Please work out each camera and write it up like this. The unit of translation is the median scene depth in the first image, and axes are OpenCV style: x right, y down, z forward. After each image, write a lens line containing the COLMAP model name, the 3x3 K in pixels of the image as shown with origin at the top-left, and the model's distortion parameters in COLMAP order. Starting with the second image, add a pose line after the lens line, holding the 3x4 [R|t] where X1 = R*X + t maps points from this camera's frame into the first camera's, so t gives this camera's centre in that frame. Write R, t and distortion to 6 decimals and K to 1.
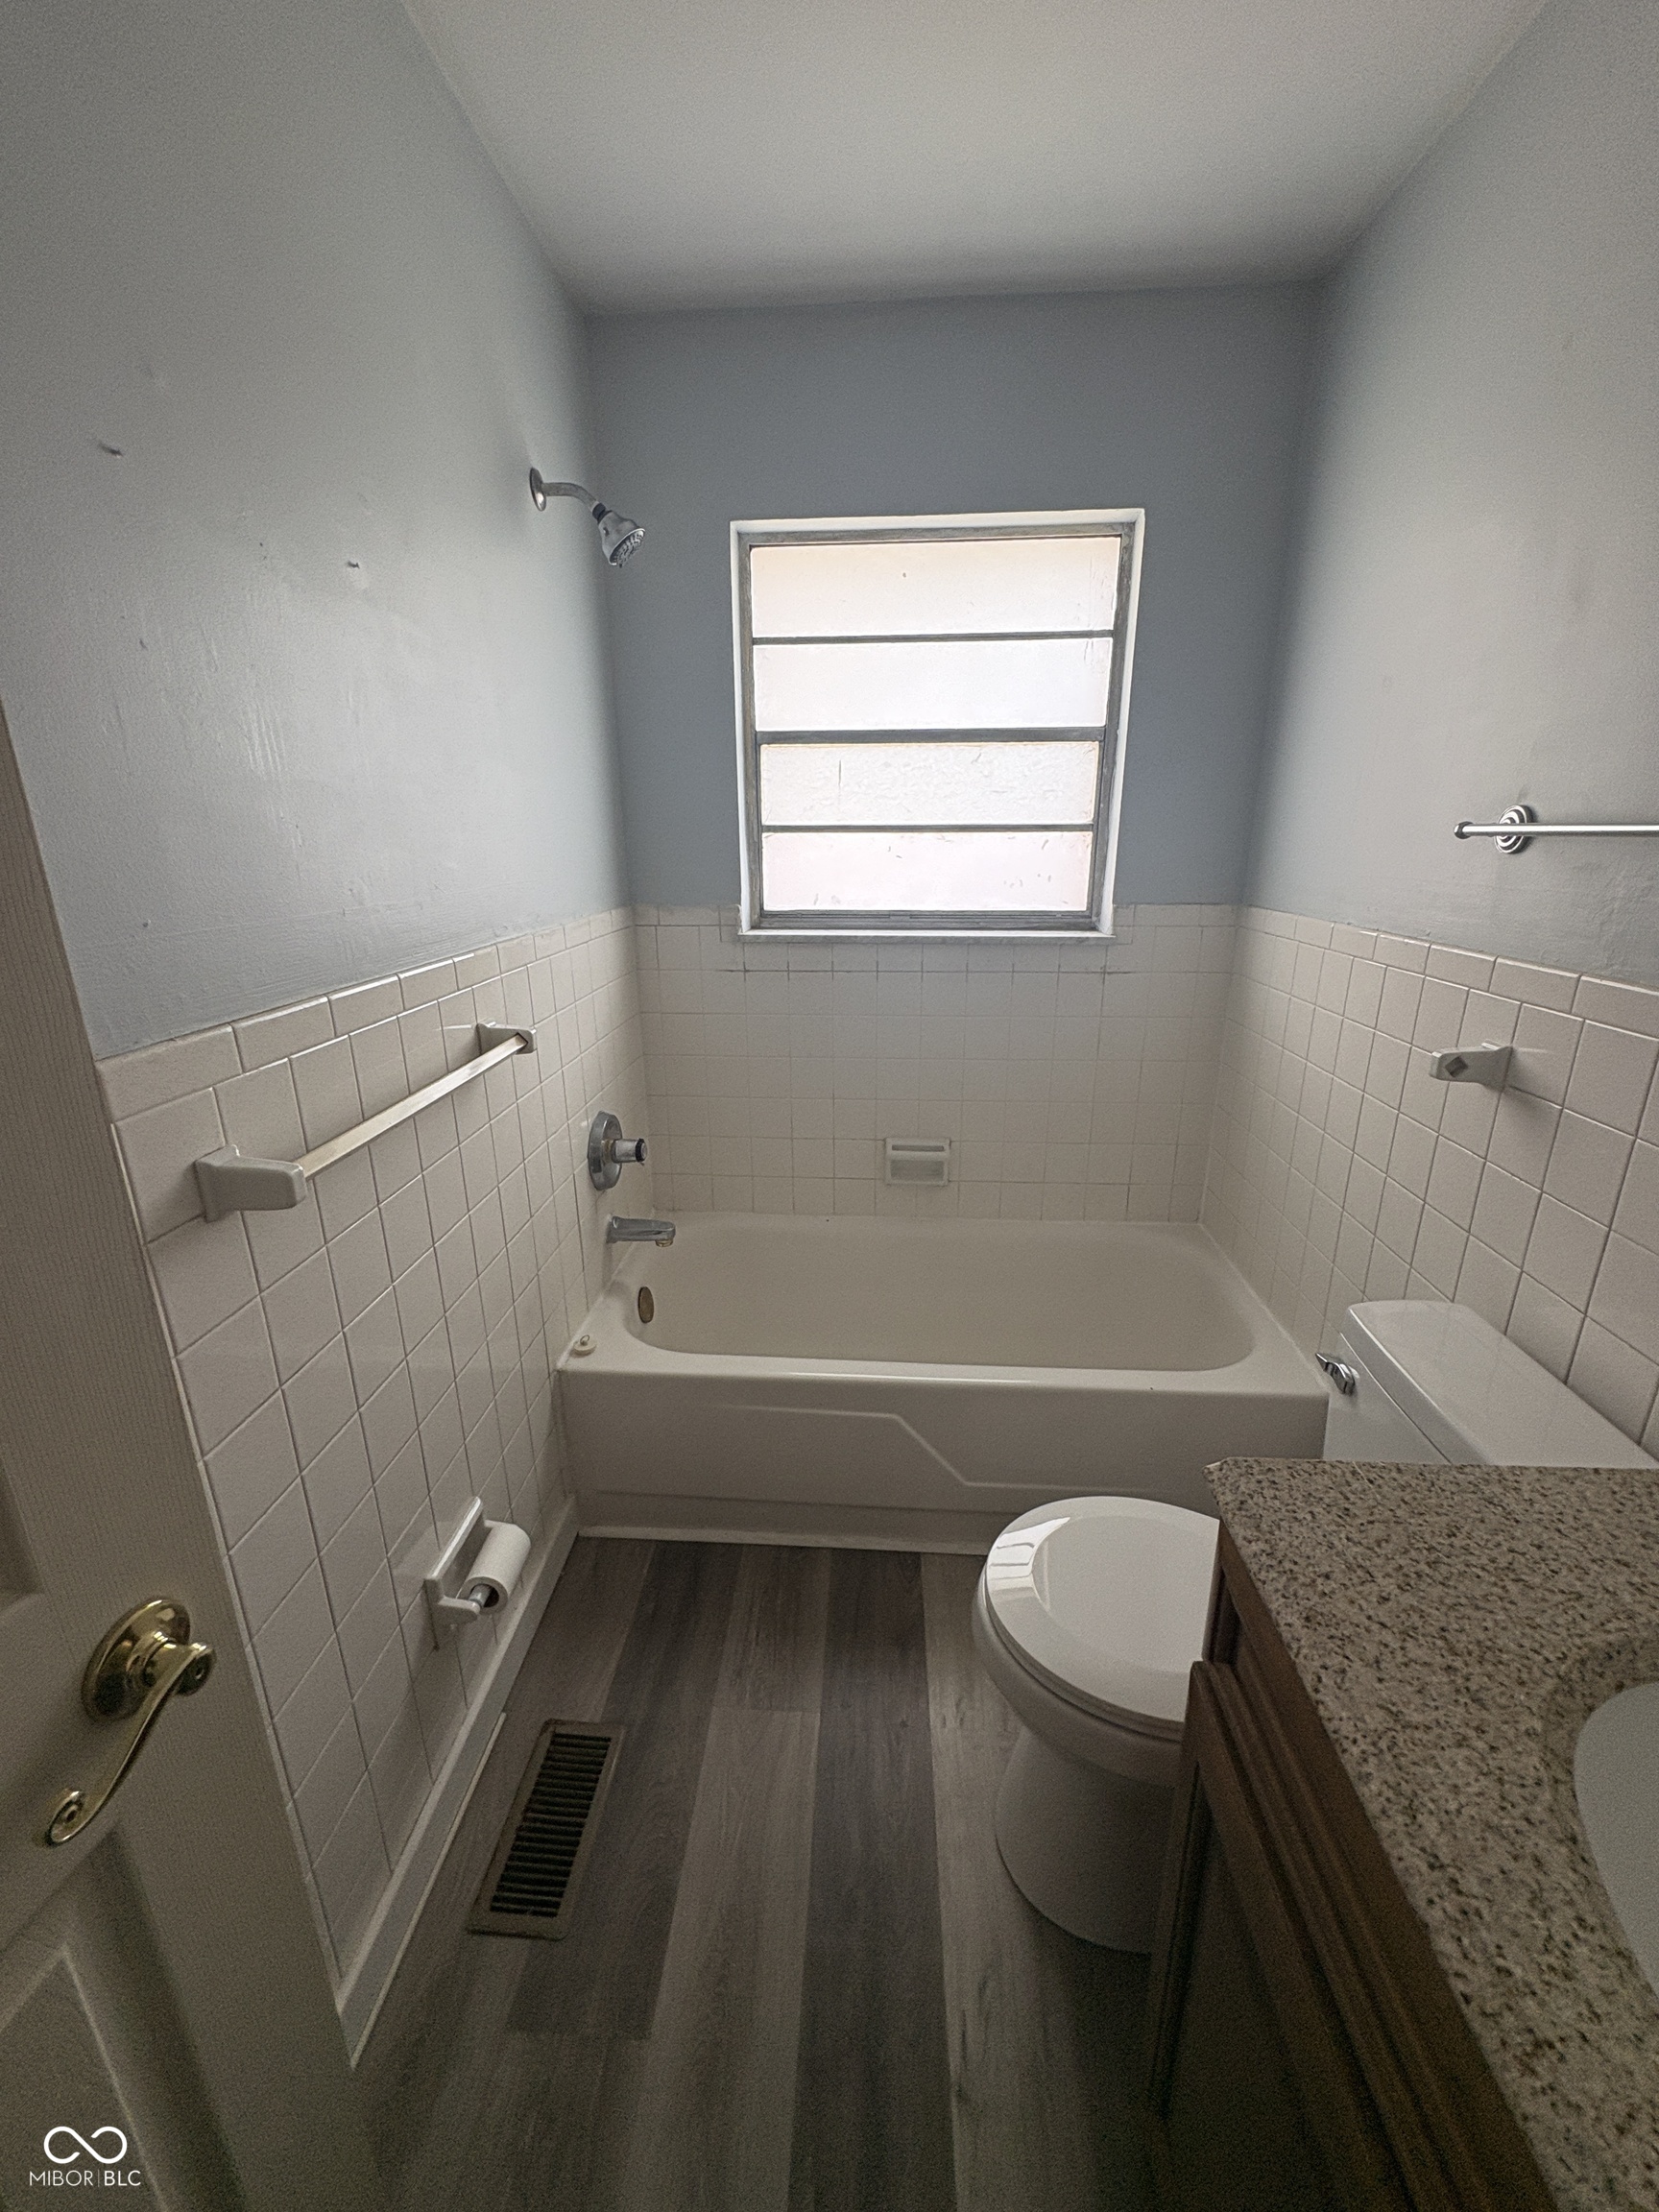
lens RADIAL K [[878.0, 0, 828.1], [0, 878.0, 1106.8], [0, 0, 1]] dist [-0.000647, 0.000461]
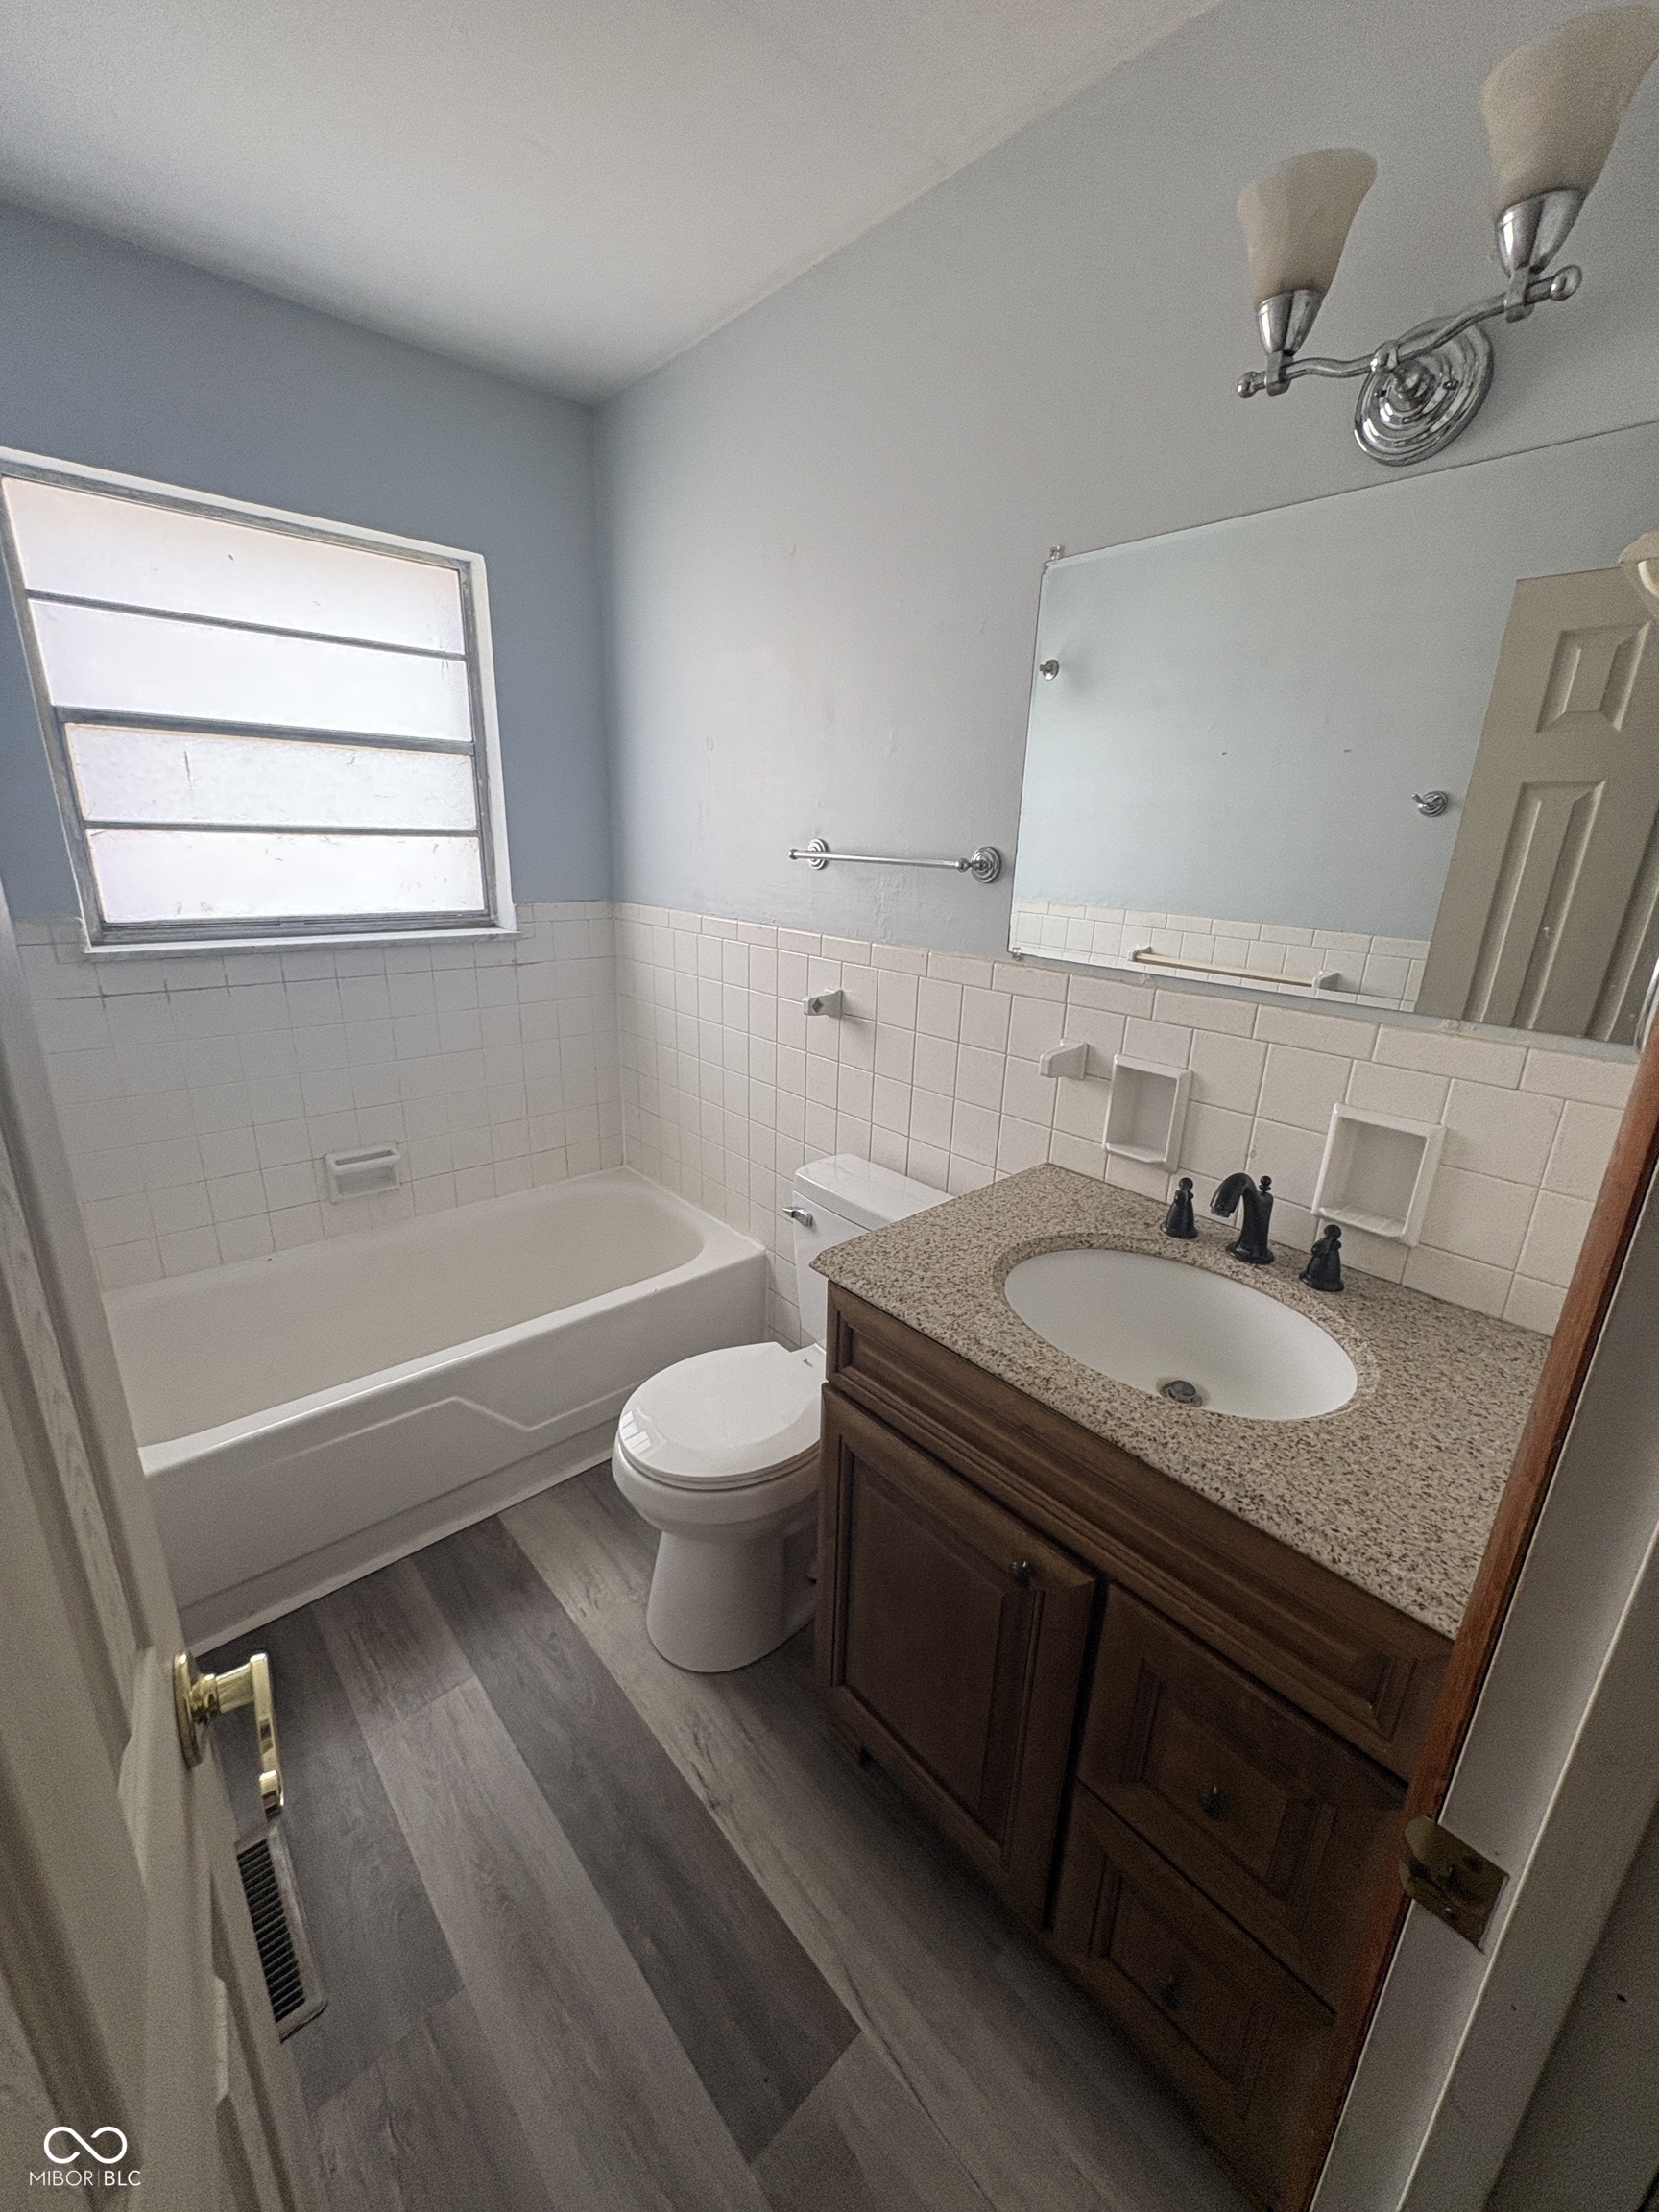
lens RADIAL K [[878.0, 0, 828.1], [0, 878.0, 1106.8], [0, 0, 1]] dist [-0.000647, 0.000461]
pose [[0.700818, -0.189452, 0.687723, -0.214795], [0.178645, 0.979978, 0.087915, -0.002221], [-0.690609, 0.061246, 0.720631, -0.072834]]
